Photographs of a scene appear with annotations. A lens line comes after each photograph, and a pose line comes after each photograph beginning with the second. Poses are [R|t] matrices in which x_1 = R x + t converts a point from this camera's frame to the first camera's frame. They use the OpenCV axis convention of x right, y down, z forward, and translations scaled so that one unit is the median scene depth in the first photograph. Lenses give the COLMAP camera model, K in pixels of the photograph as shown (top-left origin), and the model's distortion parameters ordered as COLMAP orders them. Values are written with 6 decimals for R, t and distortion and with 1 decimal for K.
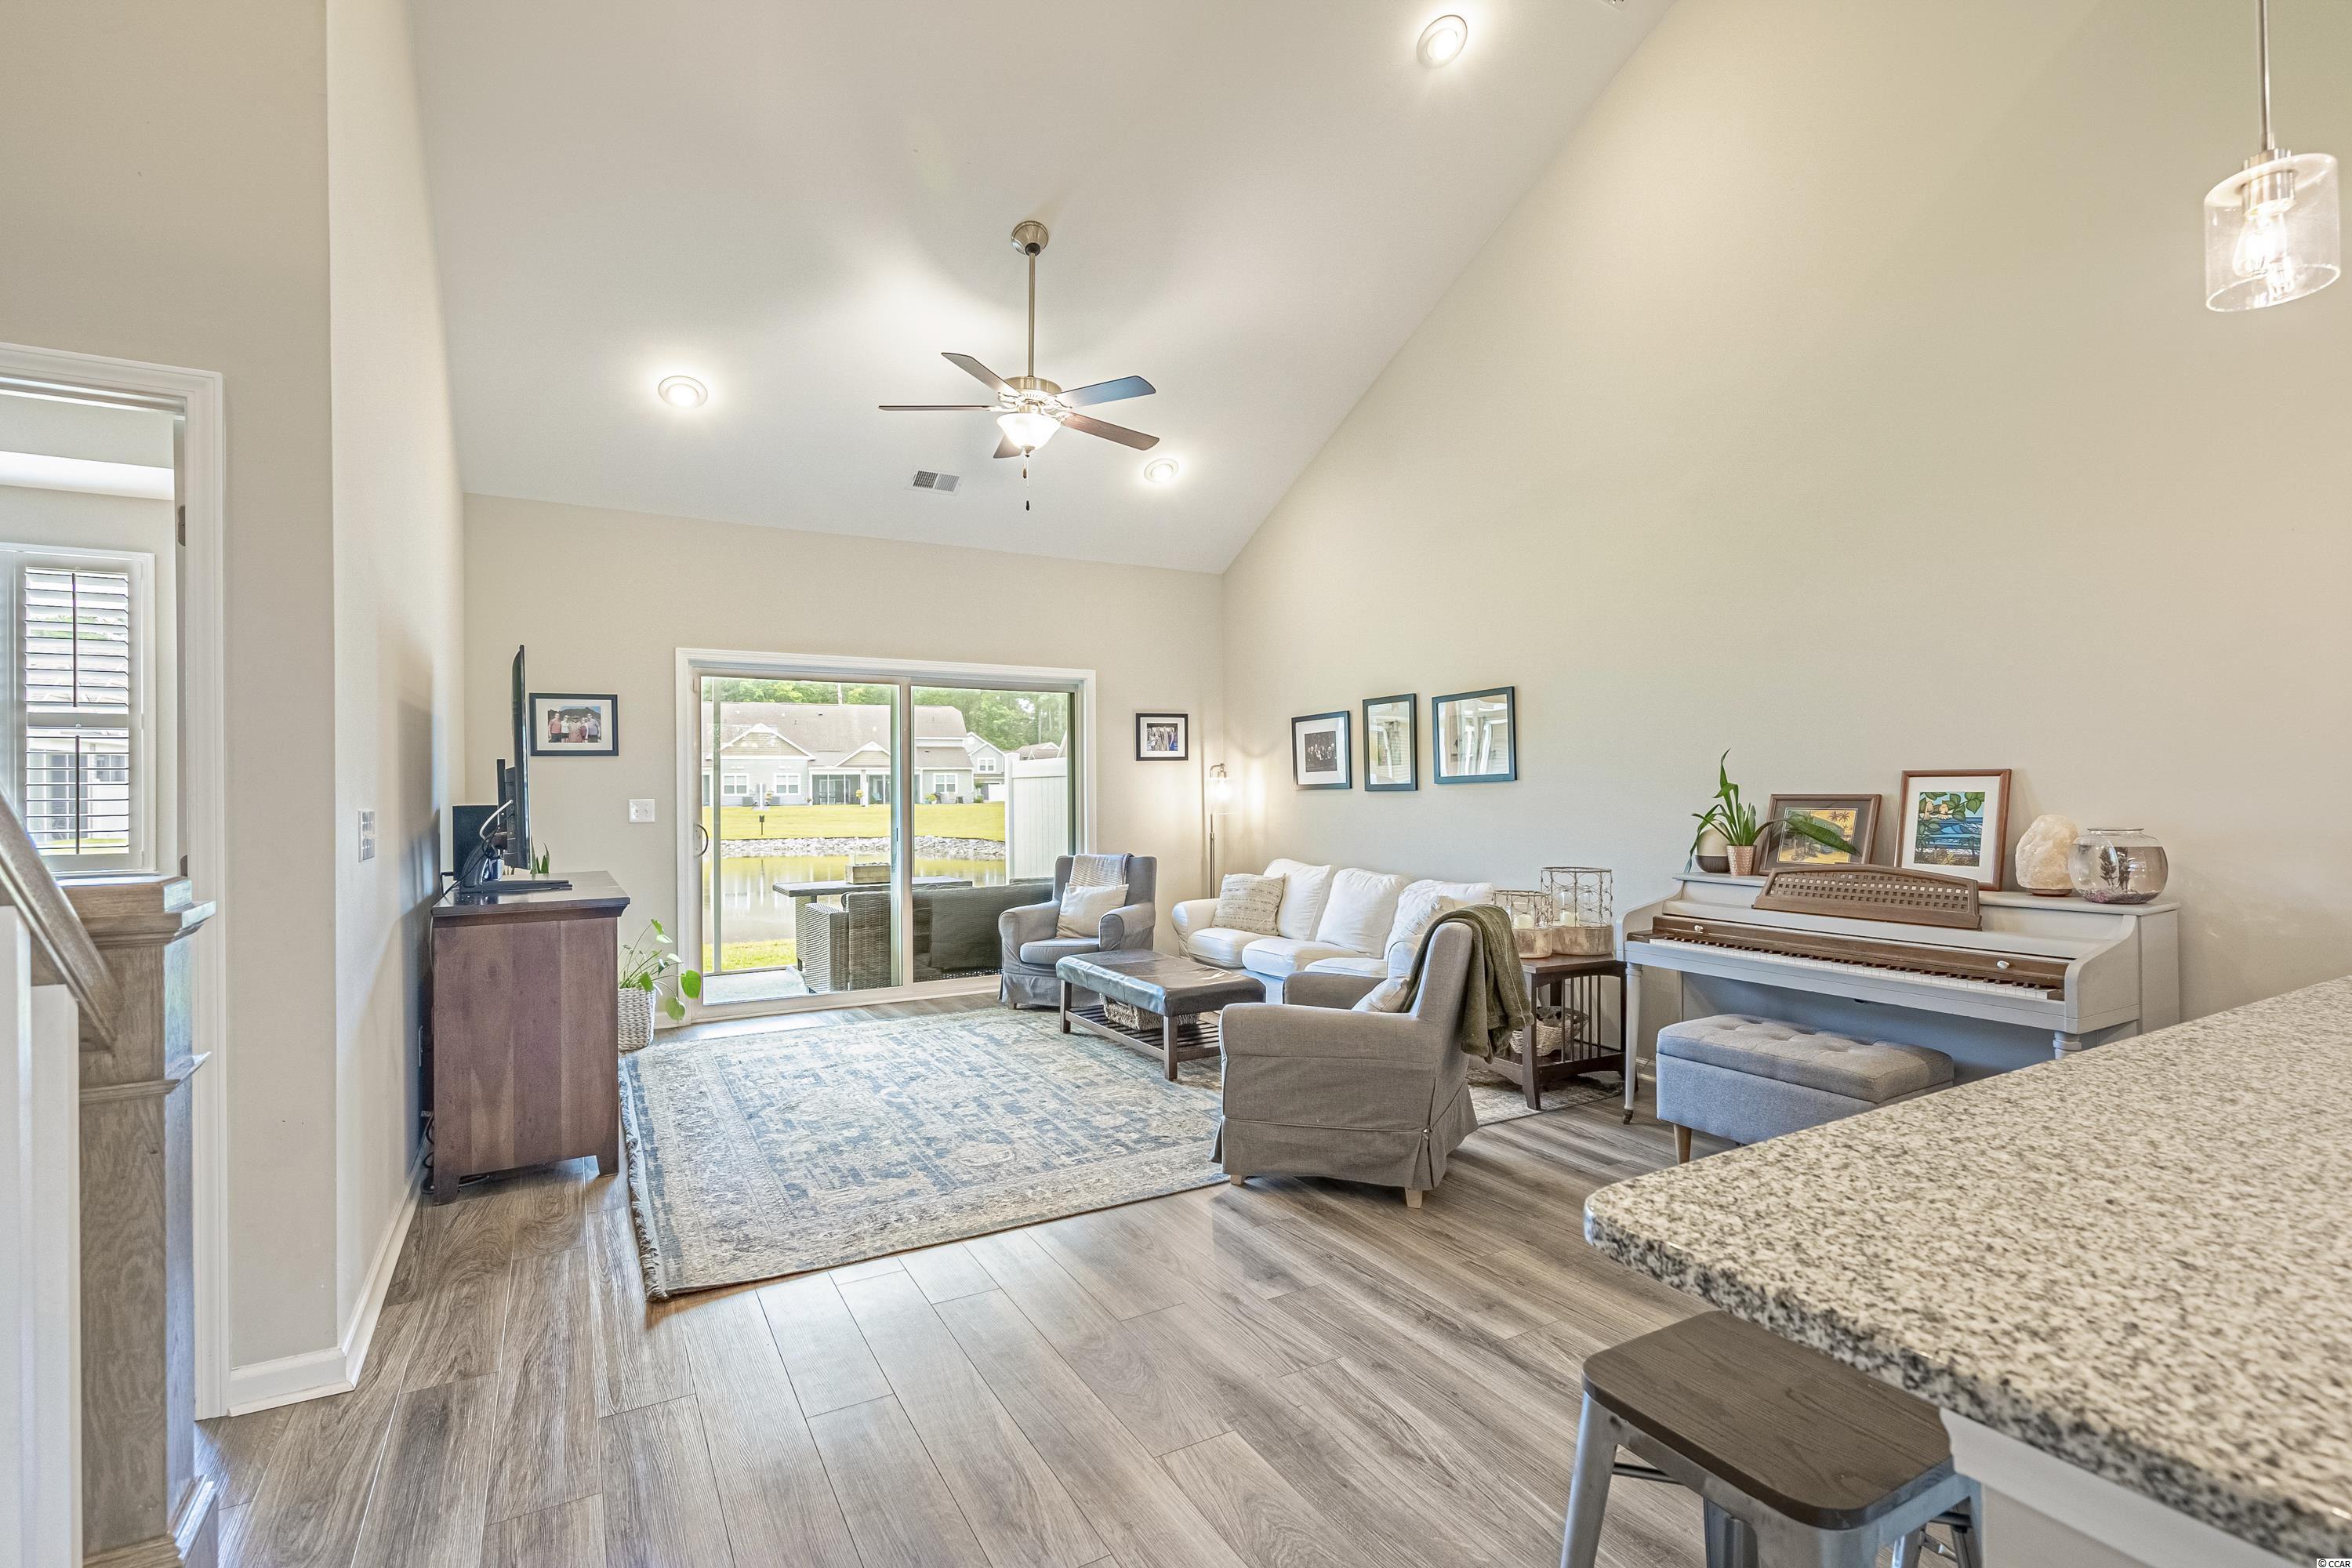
lens RADIAL K [[1079.5, 0, 1181.2], [0, 1079.5, 786.1], [0, 0, 1]] dist [-0.003897, 0.001130]
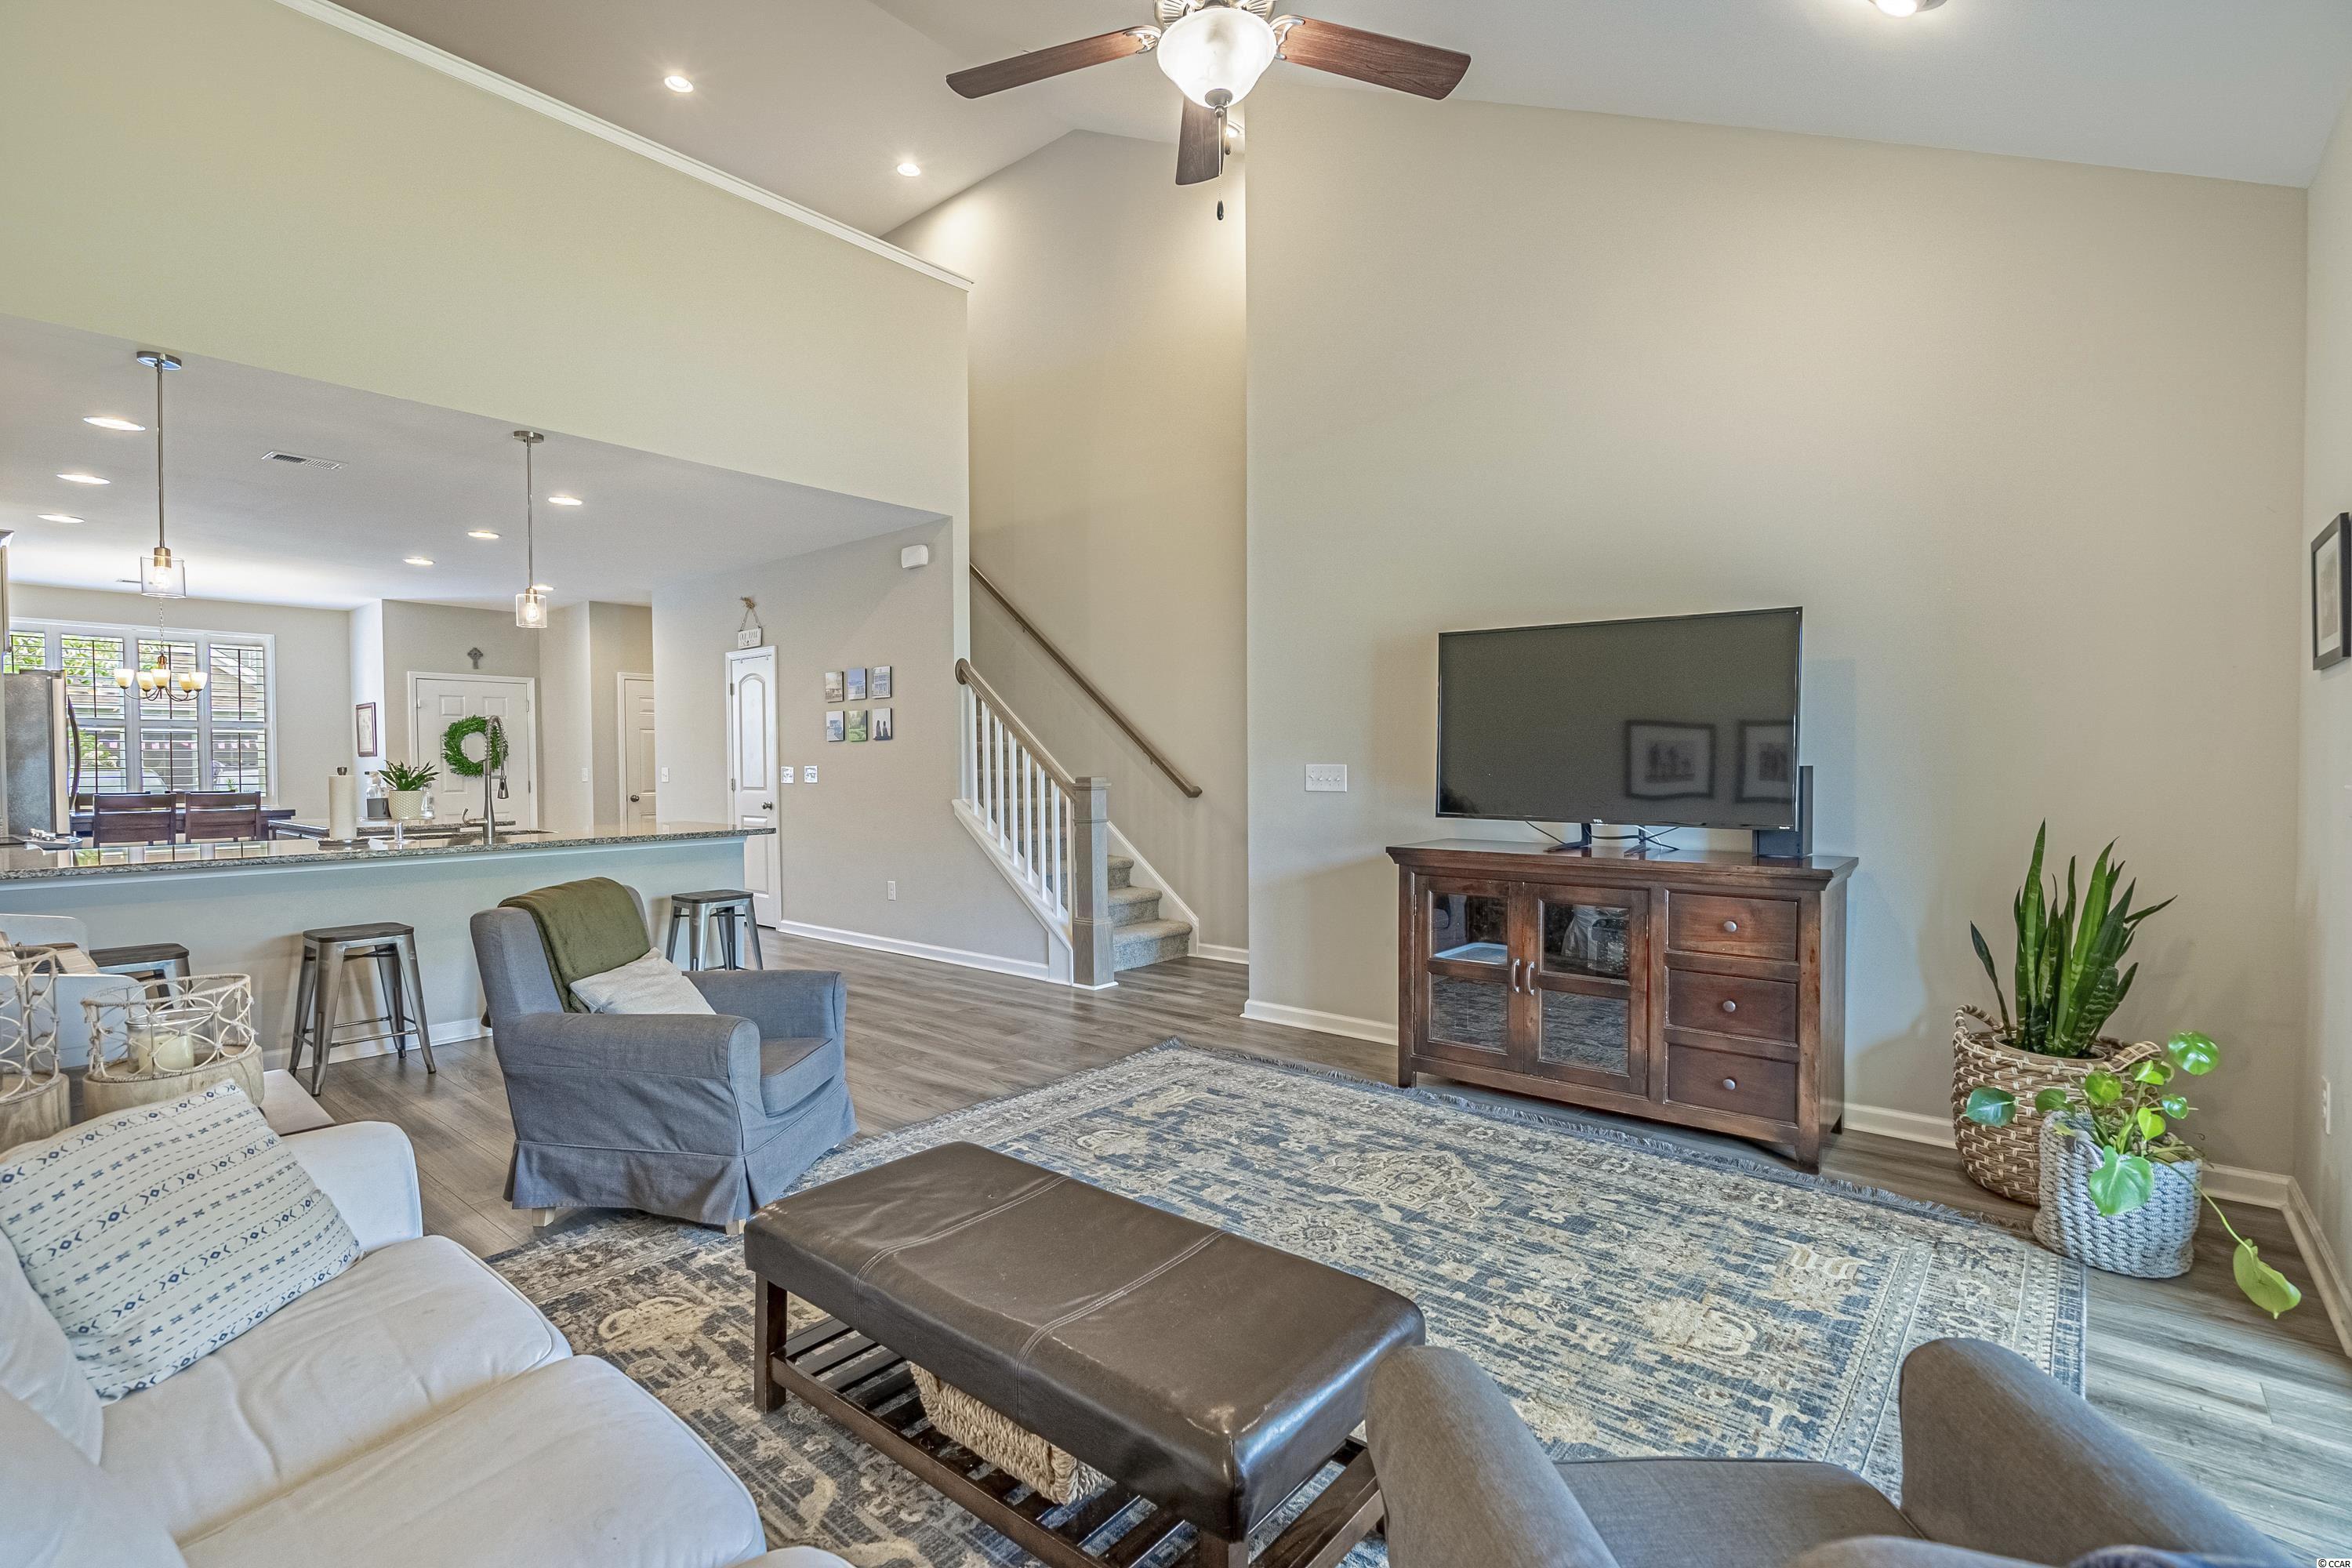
lens RADIAL K [[1074.6, 0, 1179.5], [0, 1074.6, 779.3], [0, 0, 1]] dist [-0.005745, 0.000629]
pose [[-0.938772, 0.019165, -0.344005, 0.069312], [0.013901, 0.999746, 0.017762, 0.007463], [0.344258, 0.011892, -0.938800, 1.669570]]
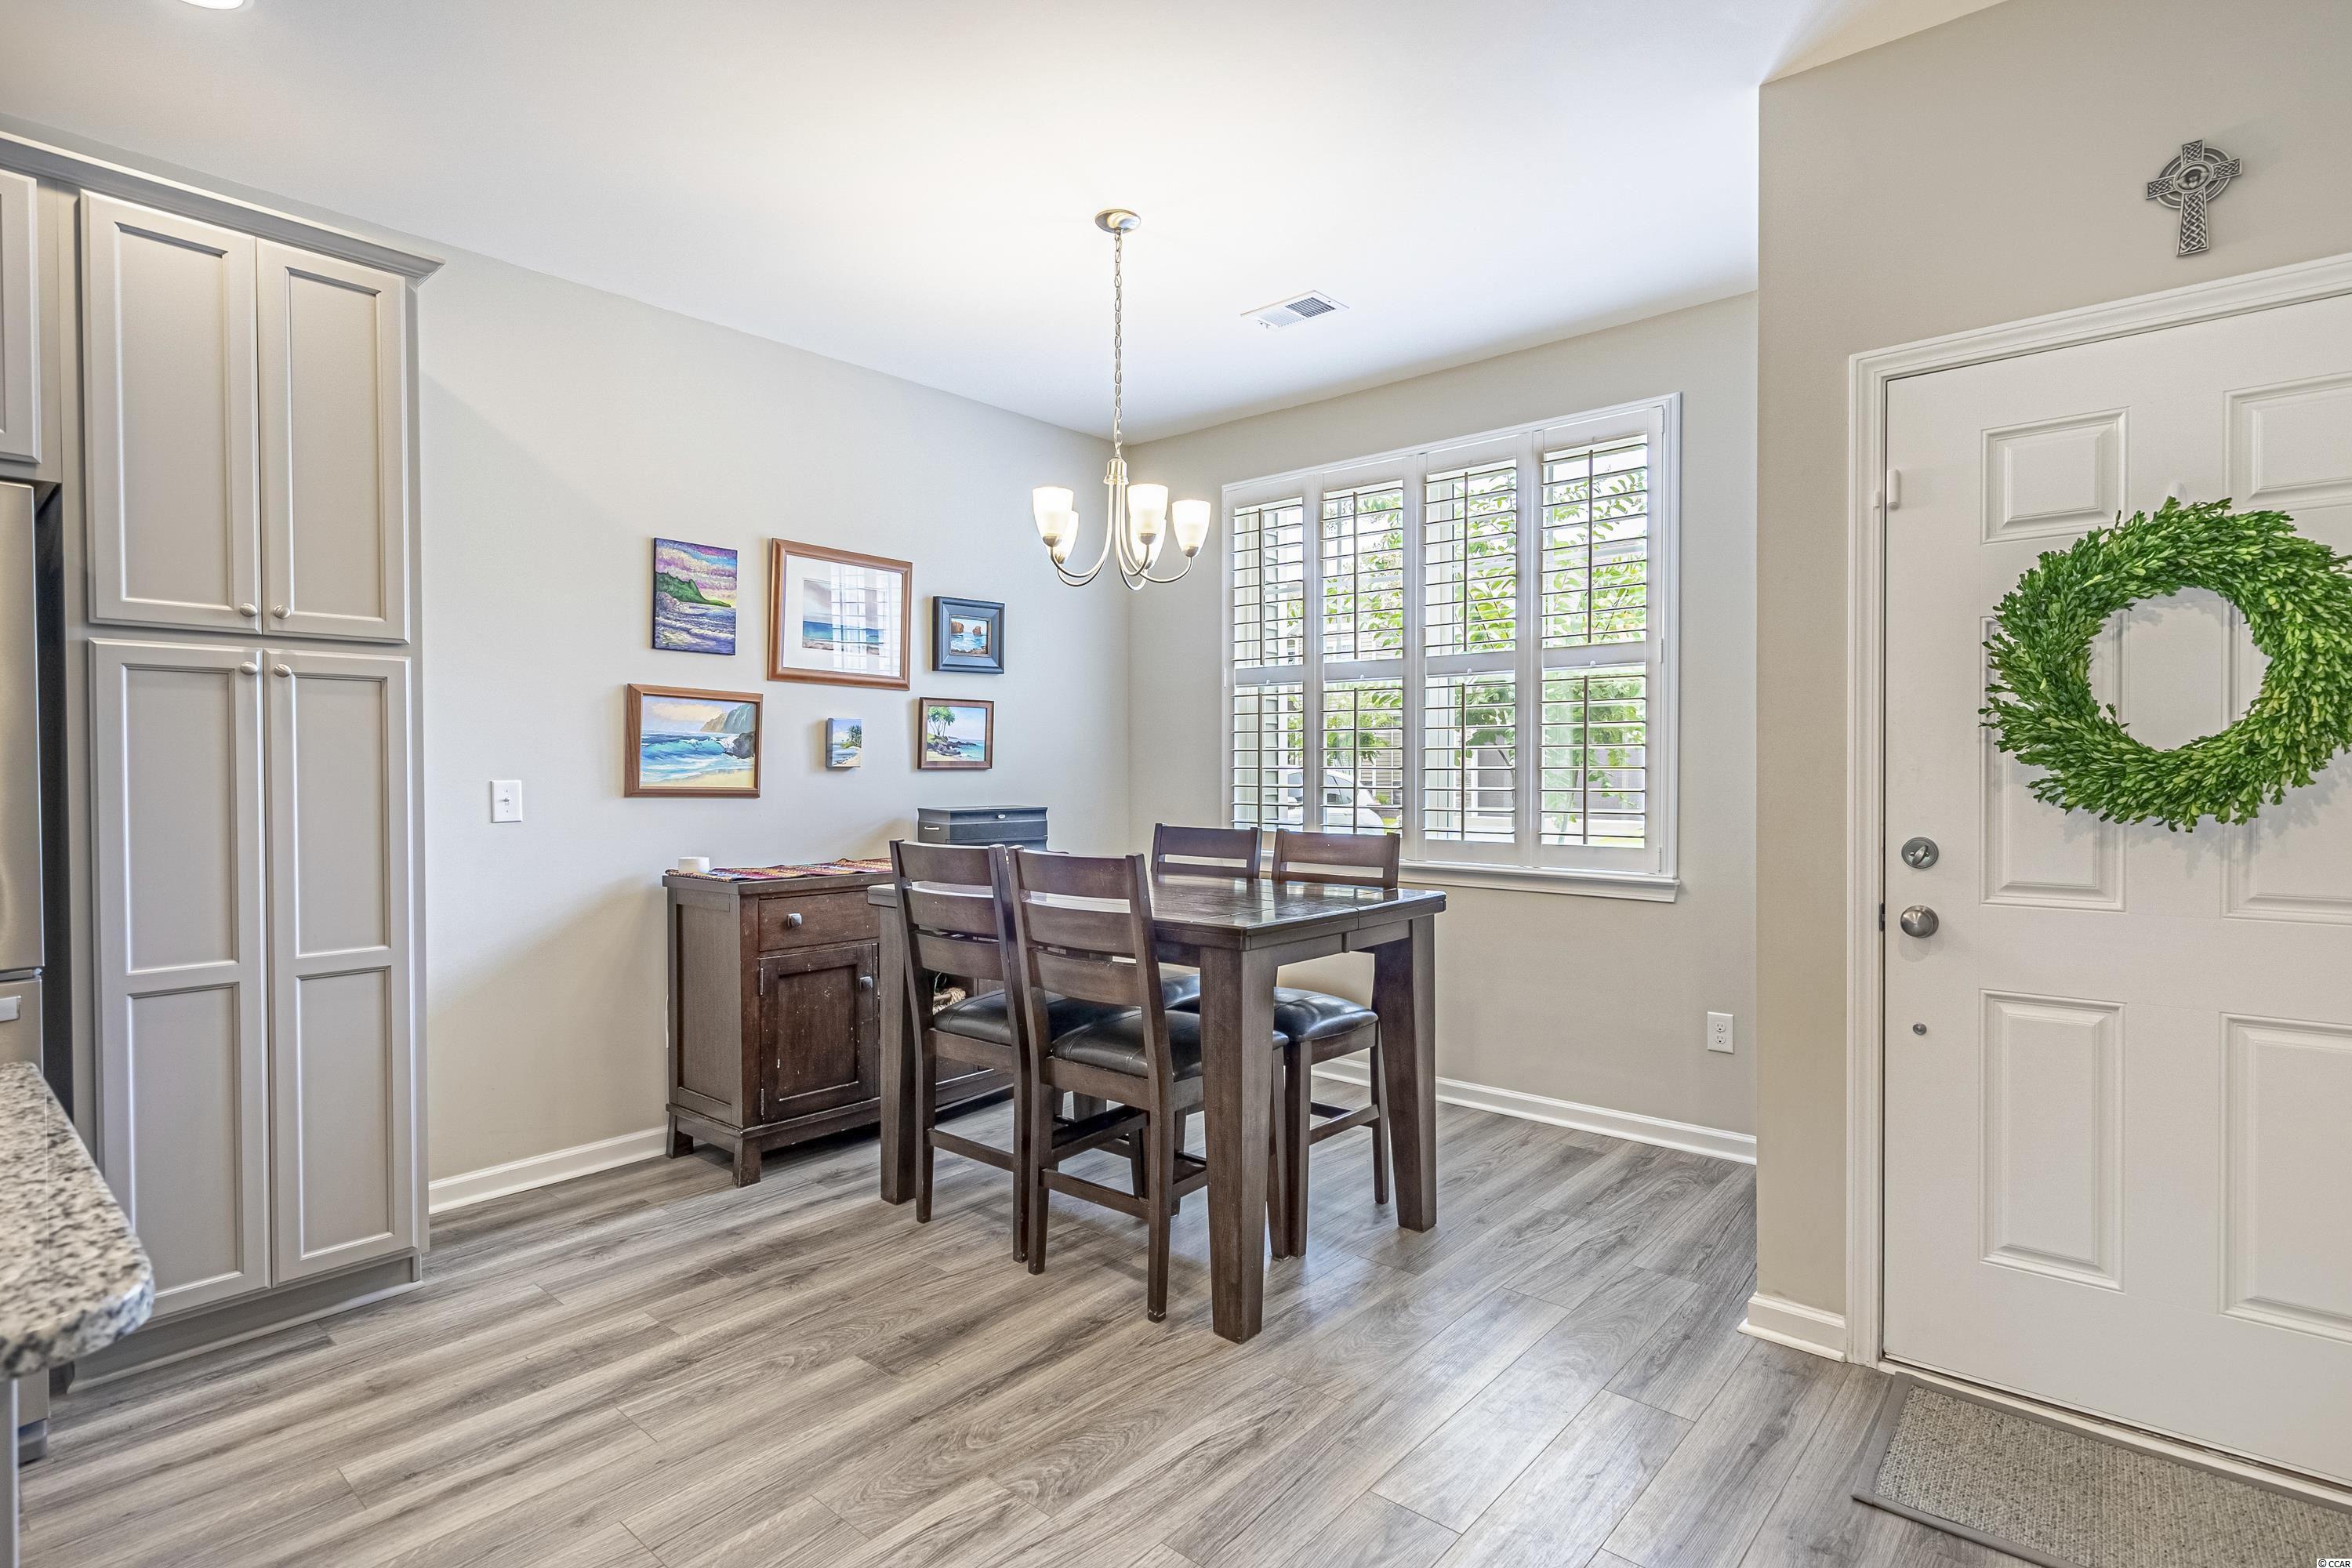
lens RADIAL K [[1164.3, 0, 1176.0], [0, 1164.3, 784.0], [0, 0, 1]] dist [0.000591, 0.001507]
pose [[-0.326904, -0.006636, 0.945034, 0.391839], [0.003621, 0.999959, 0.008274, -0.001221], [-0.945051, 0.006126, -0.326867, -0.563642]]
